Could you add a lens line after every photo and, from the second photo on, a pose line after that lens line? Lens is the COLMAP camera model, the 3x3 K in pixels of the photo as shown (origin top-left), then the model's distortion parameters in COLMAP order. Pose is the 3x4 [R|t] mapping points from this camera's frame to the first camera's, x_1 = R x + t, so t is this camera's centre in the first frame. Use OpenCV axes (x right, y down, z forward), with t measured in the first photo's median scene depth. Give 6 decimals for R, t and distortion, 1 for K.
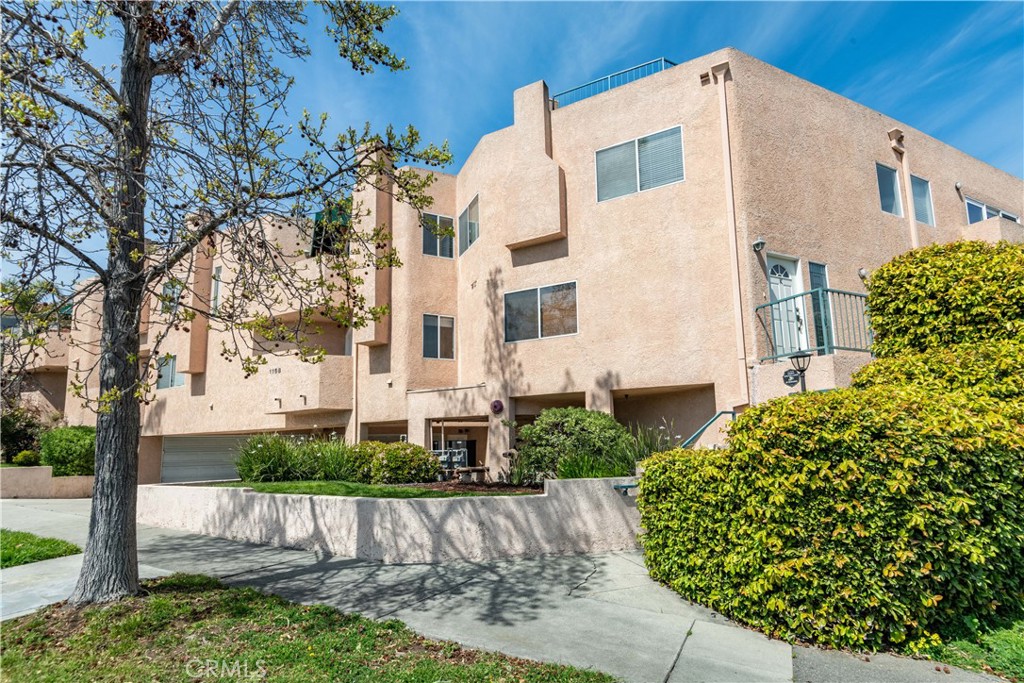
lens RADIAL K [[492.7, 0, 513.3], [0, 492.7, 316.7], [0, 0, 1]] dist [0.011281, -0.001189]
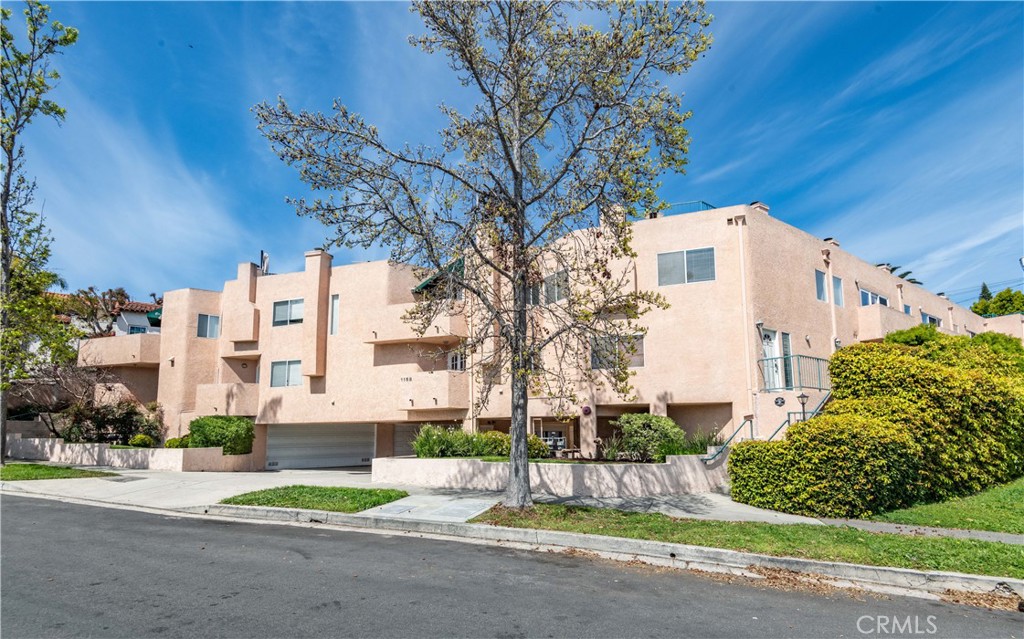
lens RADIAL K [[428.4, 0, 529.4], [0, 428.4, 323.7], [0, 0, 1]] dist [0.014346, -0.000248]
pose [[0.991746, 0.043858, 0.120480, -0.509917], [-0.044529, 0.999004, 0.002881, -0.116557], [-0.120234, -0.008222, 0.992712, -0.427739]]
